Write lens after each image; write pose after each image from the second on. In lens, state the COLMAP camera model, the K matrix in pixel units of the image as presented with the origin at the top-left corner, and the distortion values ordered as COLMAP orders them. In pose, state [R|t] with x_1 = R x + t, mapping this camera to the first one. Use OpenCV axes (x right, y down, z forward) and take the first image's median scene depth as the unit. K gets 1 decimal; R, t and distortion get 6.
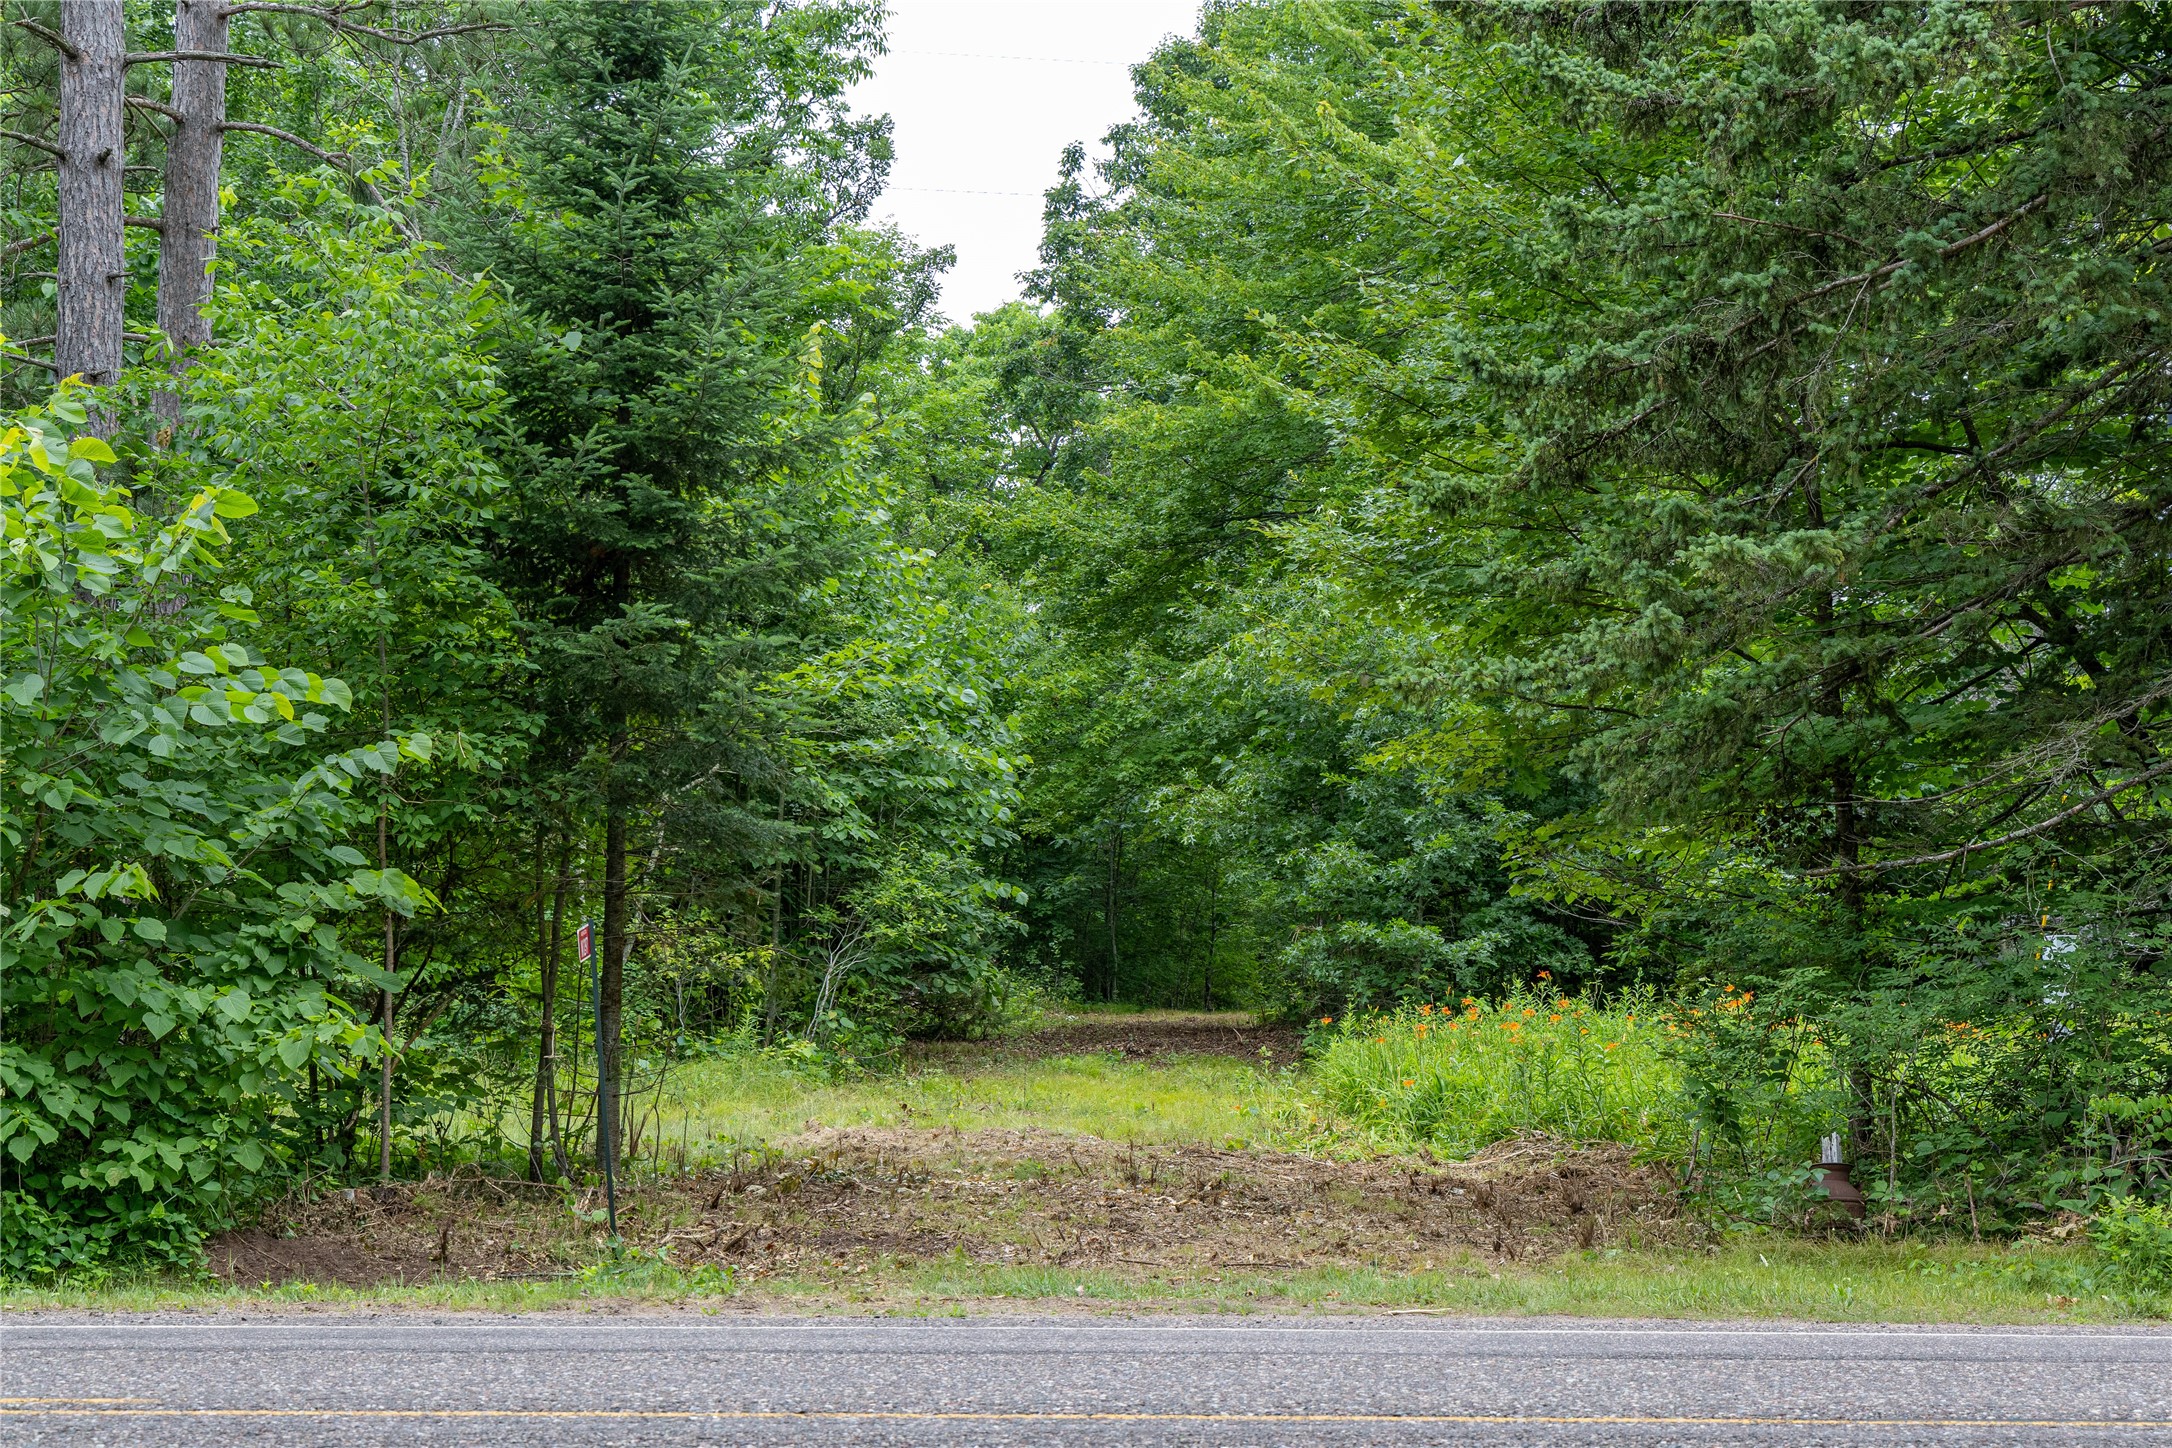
lens RADIAL K [[4009.0, 0, 1085.0], [0, 4009.0, 679.1], [0, 0, 1]] dist [-0.091715, 0.035259]
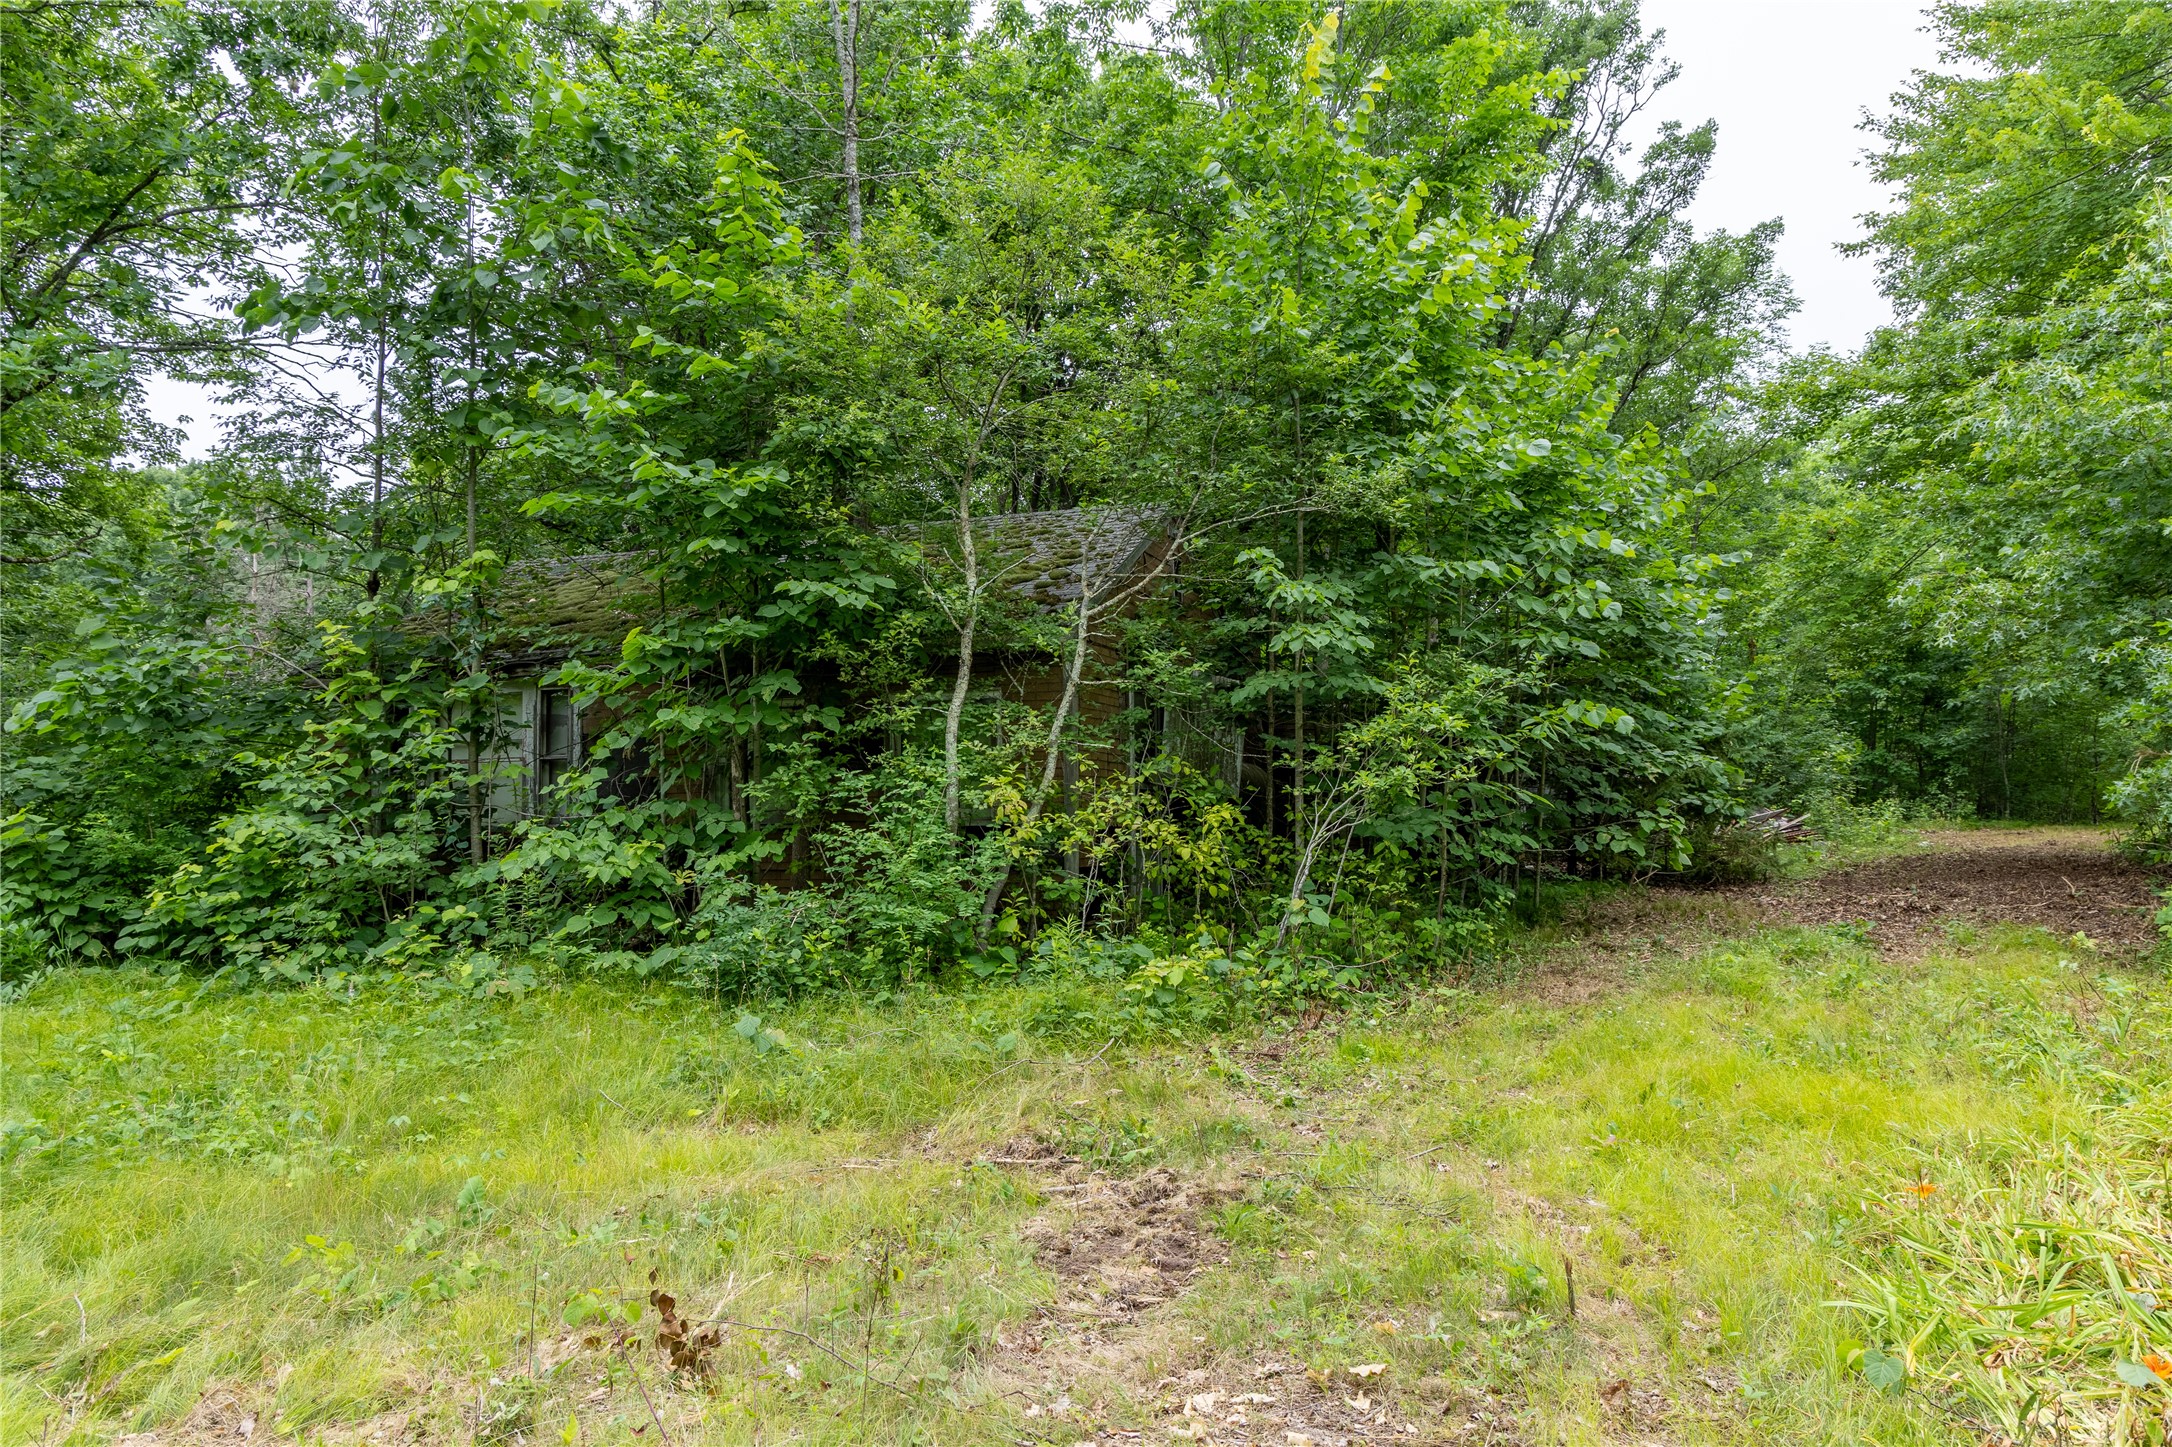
lens RADIAL K [[1464.7, 0, 1086.0], [0, 1464.7, 723.5], [0, 0, 1]] dist [-0.000538, 0.000418]
pose [[0.828976, -0.054650, -0.556607, 0.073347], [0.066219, 0.997805, 0.000655, 0.074674], [0.555350, -0.037401, 0.830776, 1.146936]]
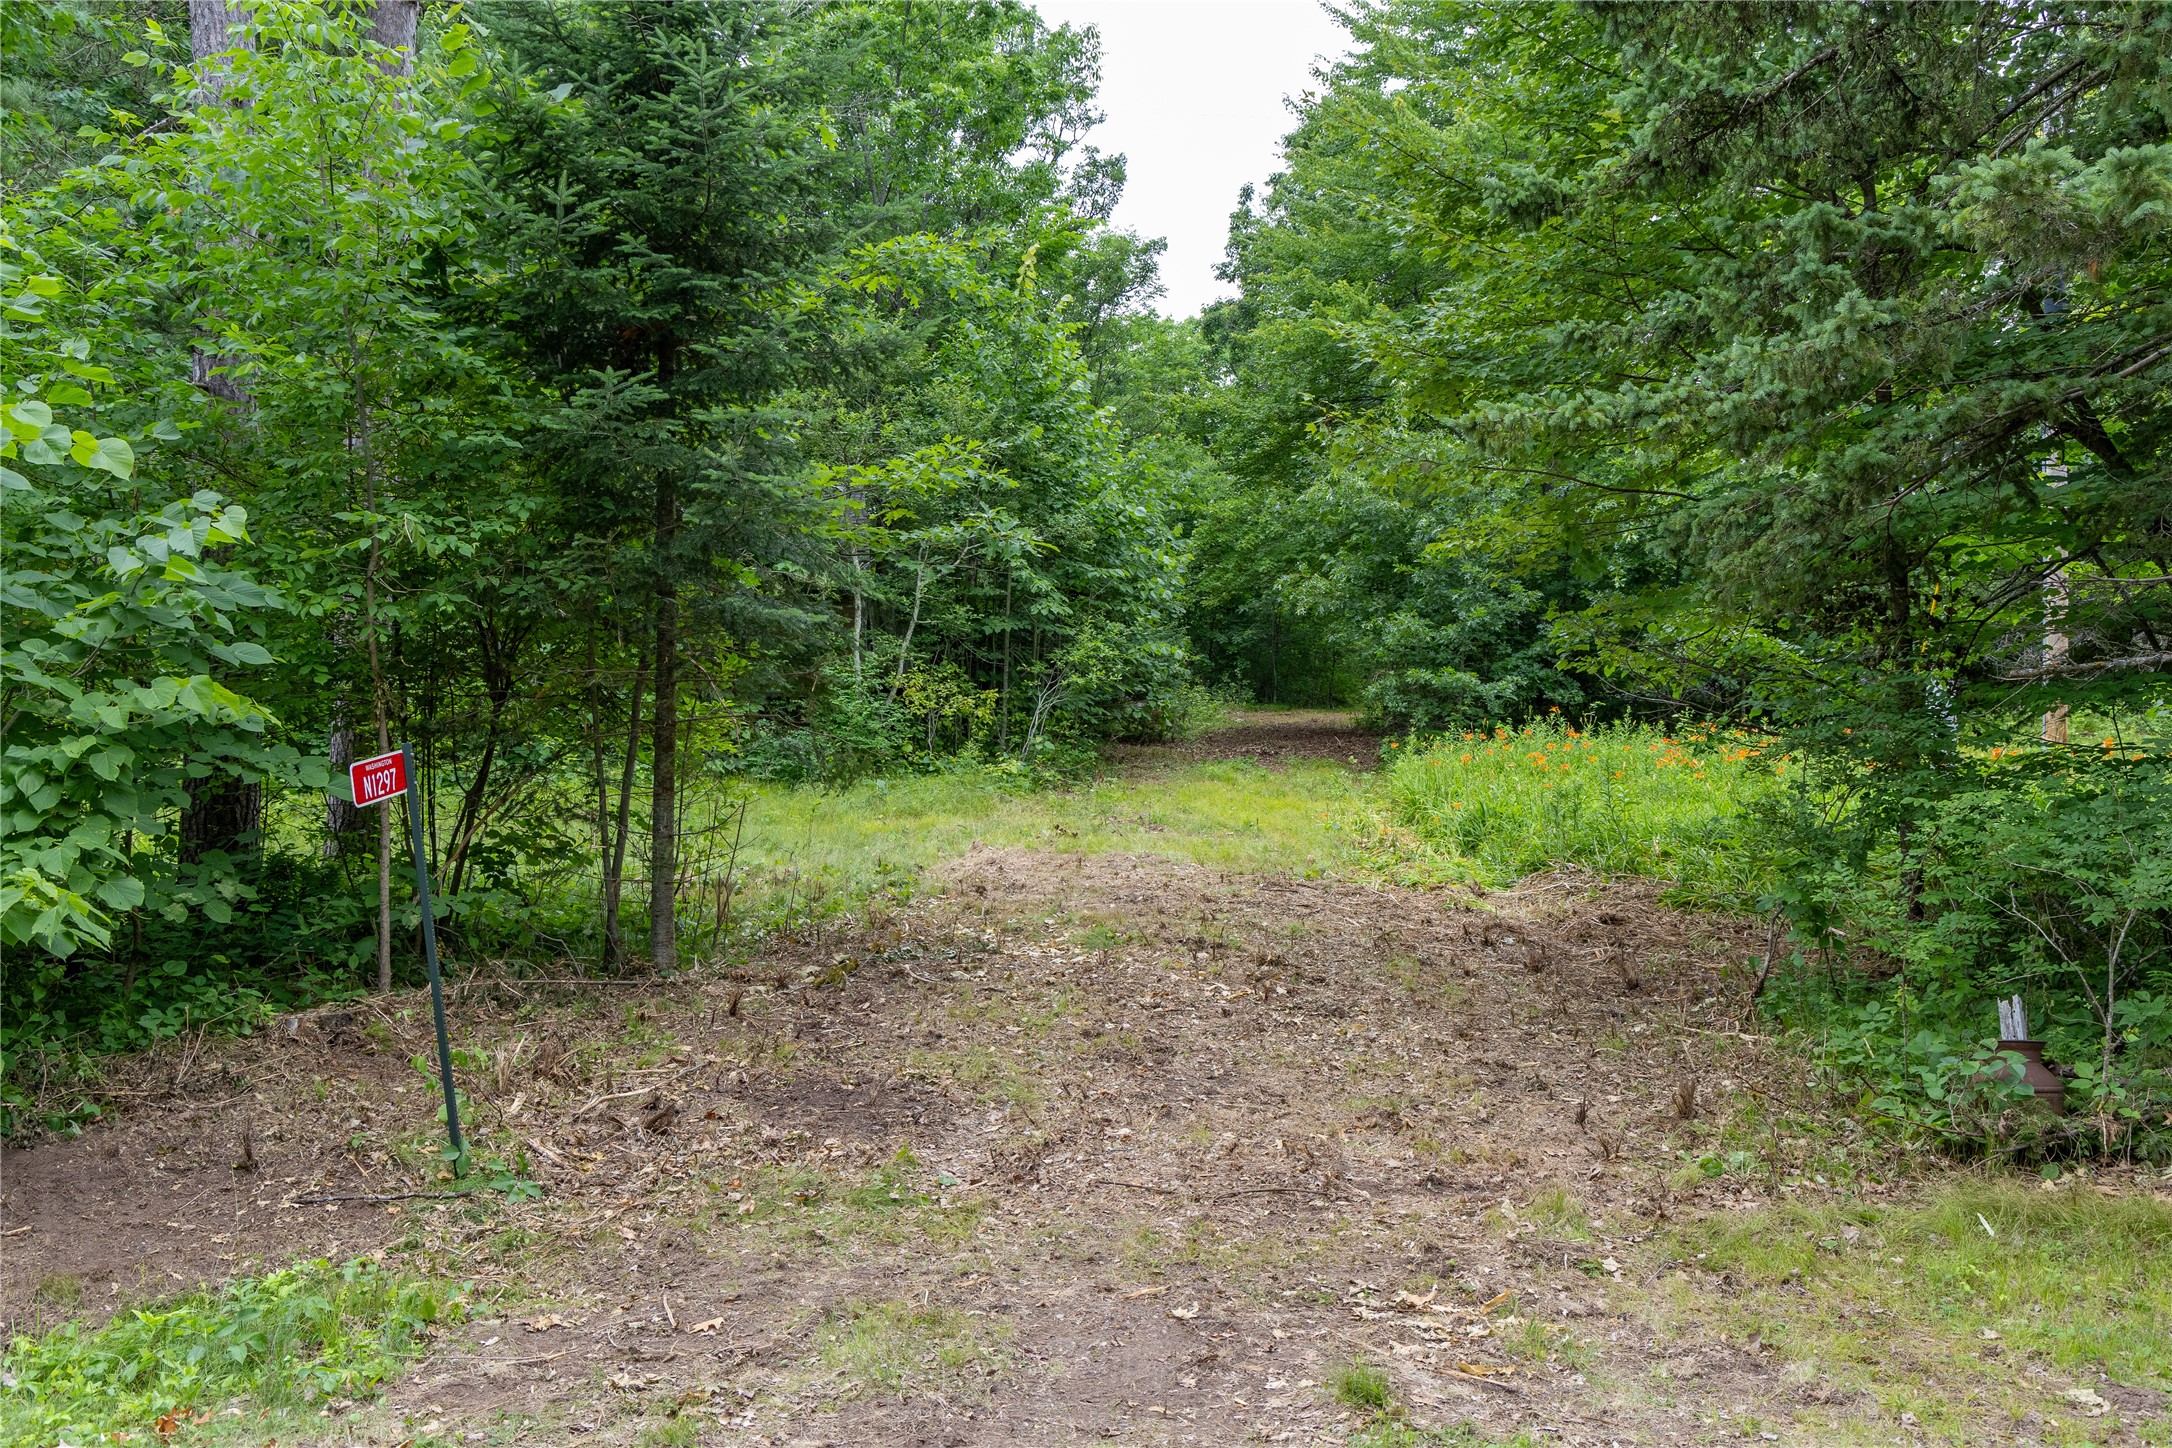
lens RADIAL K [[1923.9, 0, 1086.0], [0, 1923.9, 724.0], [0, 0, 1]] dist [-0.021061, -0.006537]
pose [[0.994585, 0.000756, -0.103919, 0.034920], [0.009802, 0.994833, 0.101049, 0.015743], [0.103459, -0.101521, 0.989439, 0.502221]]
